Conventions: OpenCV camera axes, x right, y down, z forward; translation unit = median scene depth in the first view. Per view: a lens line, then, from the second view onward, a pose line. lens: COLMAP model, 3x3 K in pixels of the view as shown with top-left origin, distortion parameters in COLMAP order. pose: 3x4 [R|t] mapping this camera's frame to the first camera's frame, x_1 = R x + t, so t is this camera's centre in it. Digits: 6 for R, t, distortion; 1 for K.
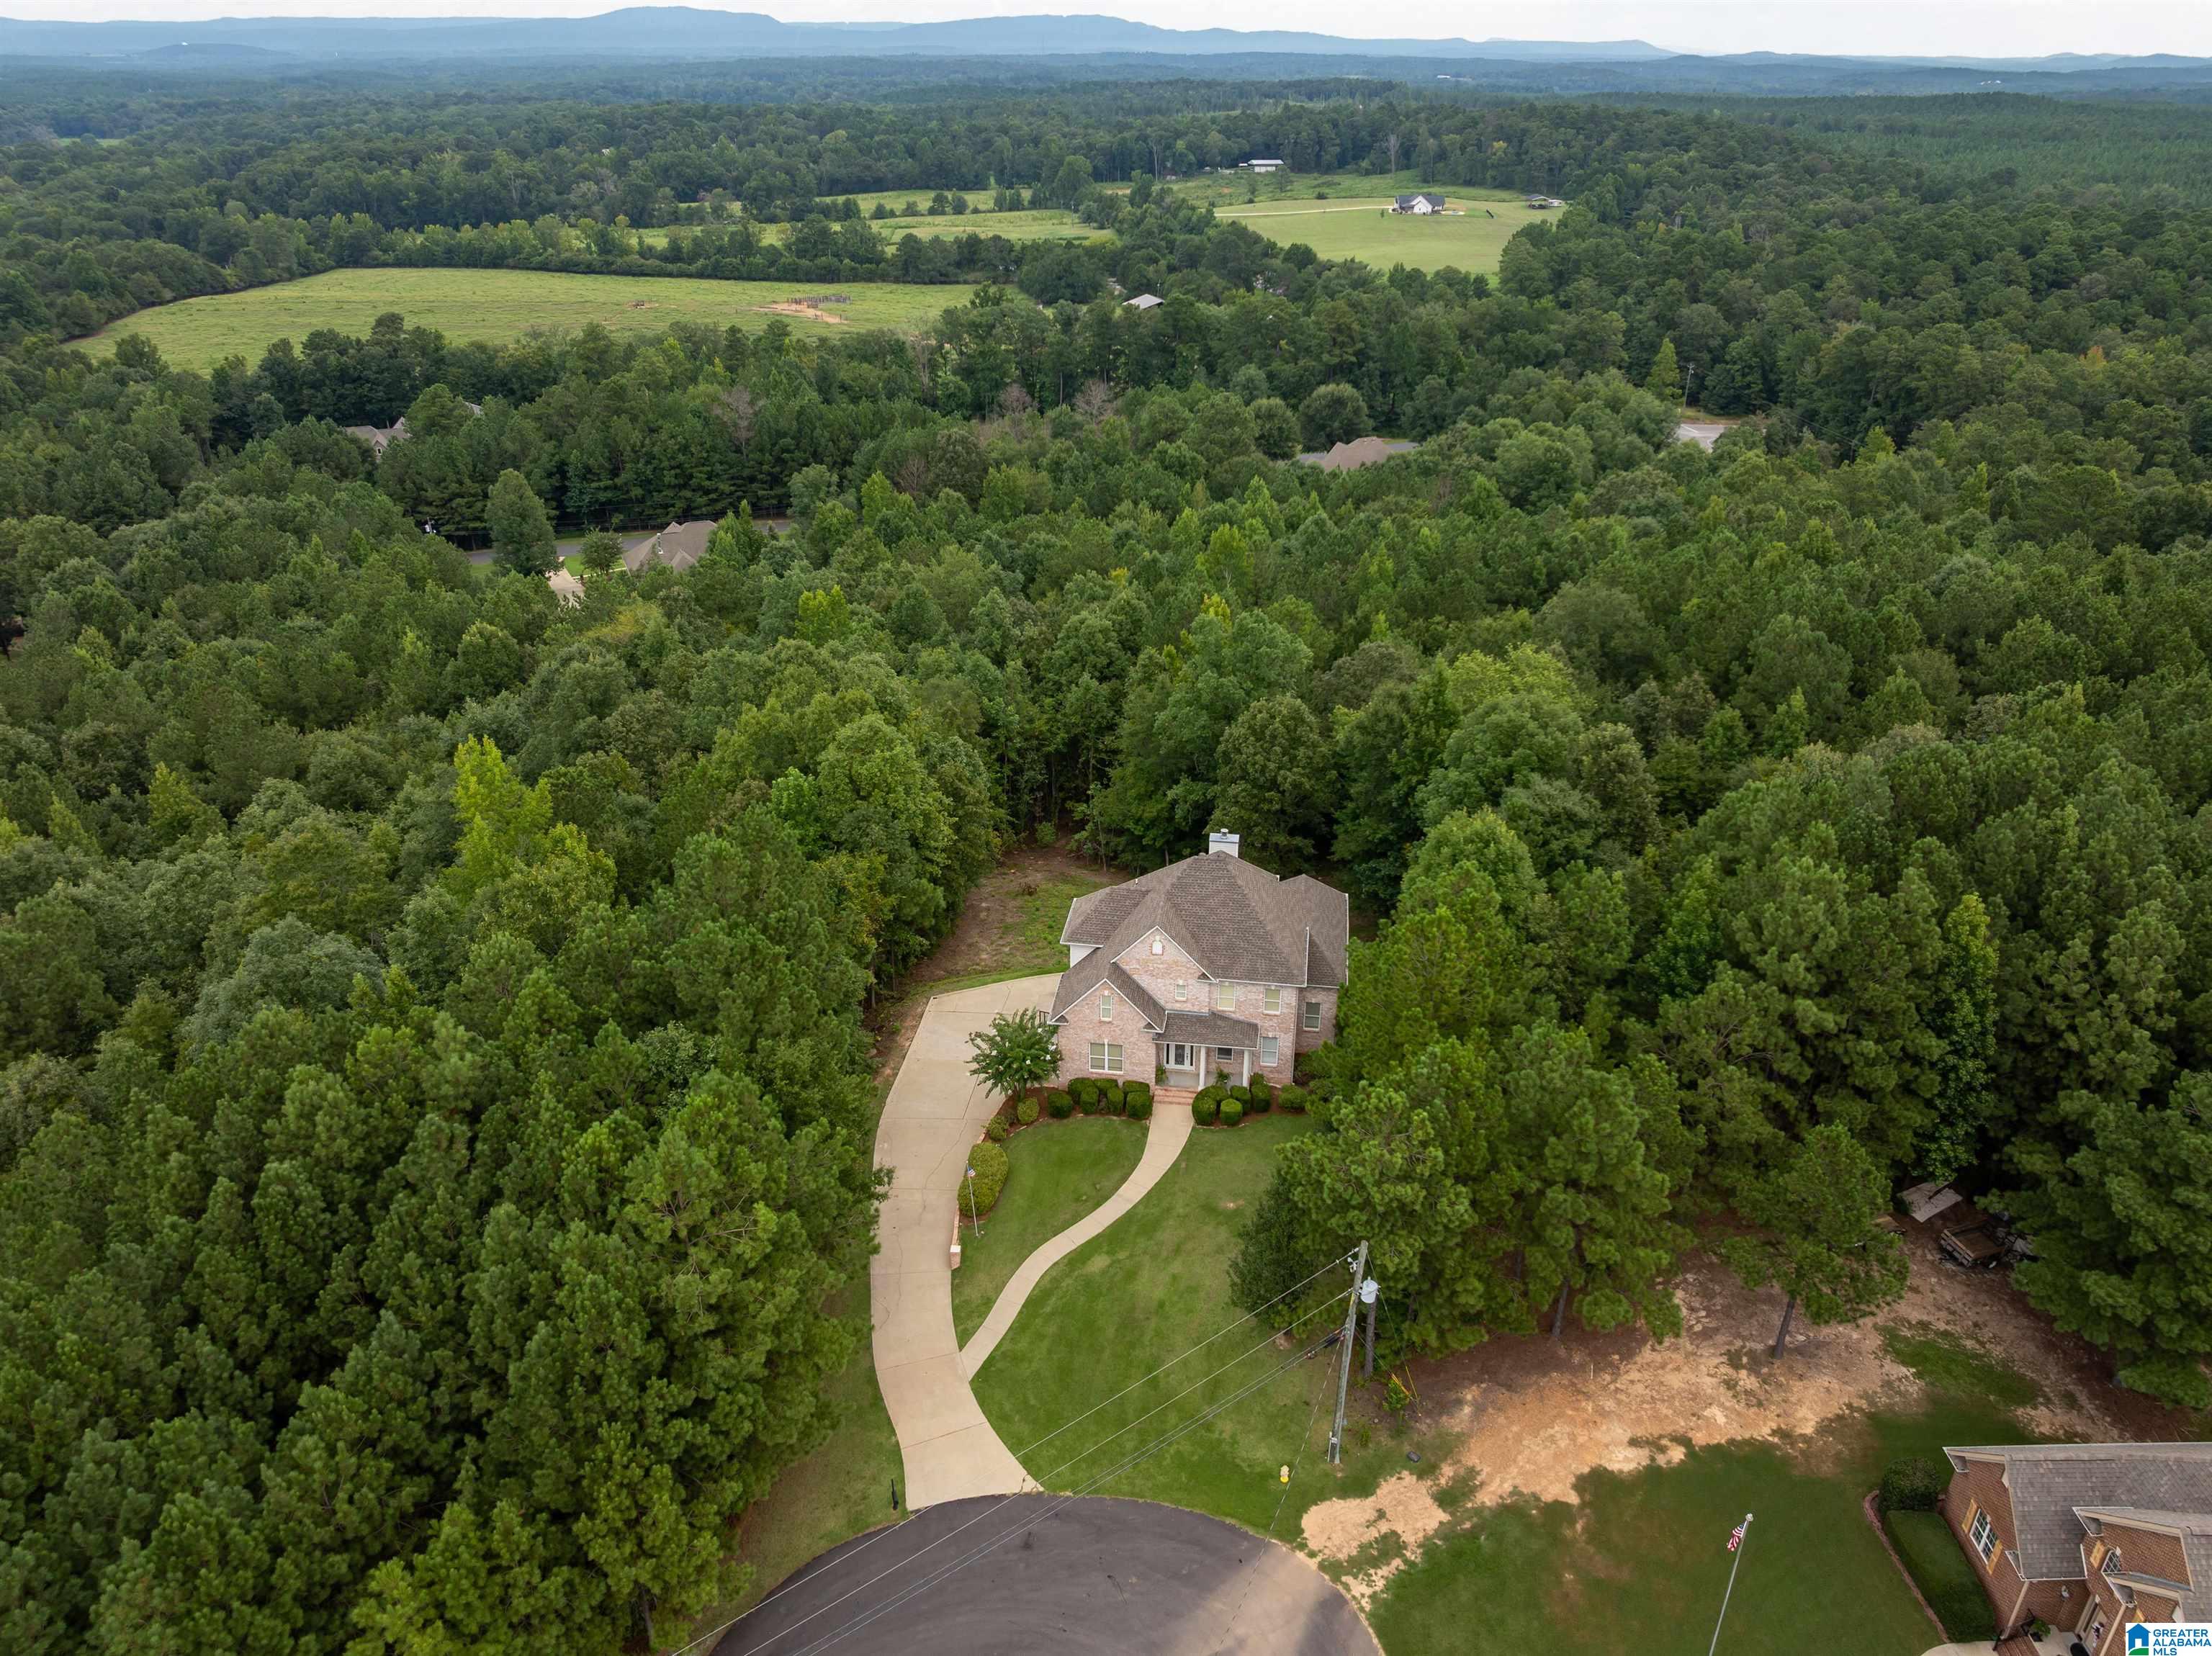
lens RADIAL K [[1520.3, 0, 1106.0], [0, 1520.3, 828.0], [0, 0, 1]] dist [0.007365, -0.000385]
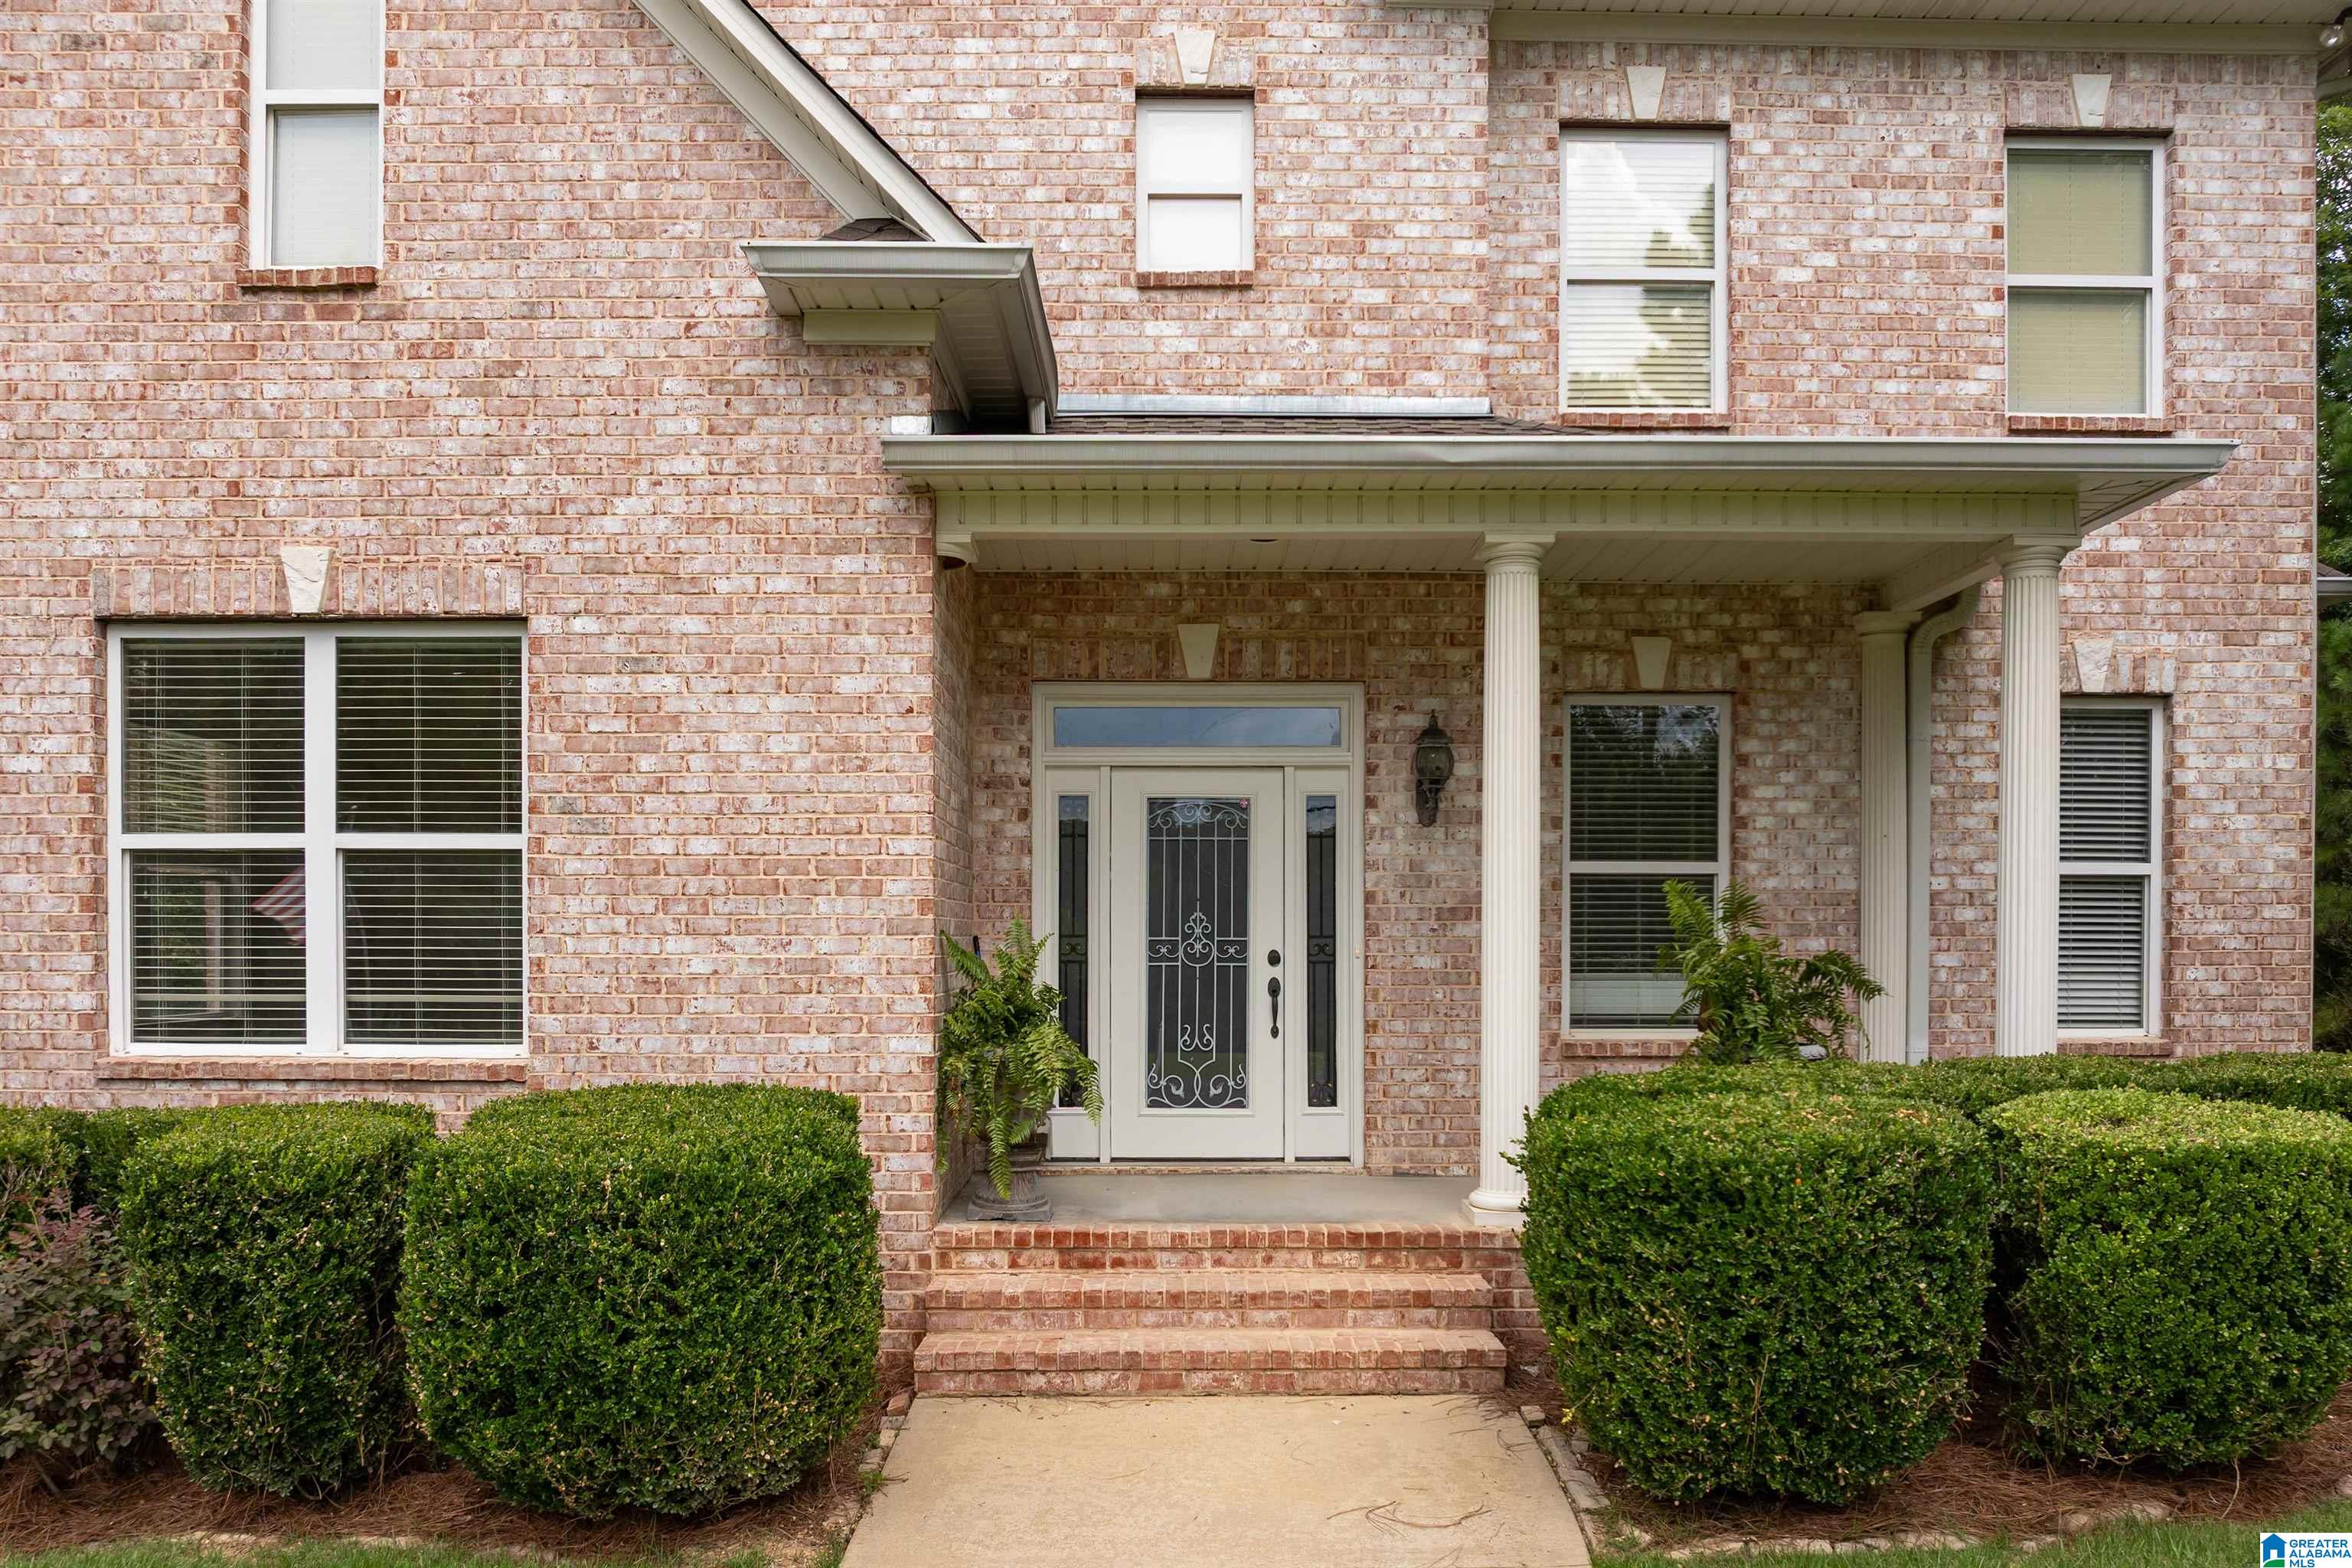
lens RADIAL K [[1666.1, 0, 1191.0], [0, 1666.1, 969.1], [0, 0, 1]] dist [-0.042801, 0.021159]
pose [[0.987687, 0.000081, 0.156440, 0.036766], [0.069411, 0.895951, -0.438695, 0.228280], [-0.140199, 0.444152, 0.884914, 1.059628]]
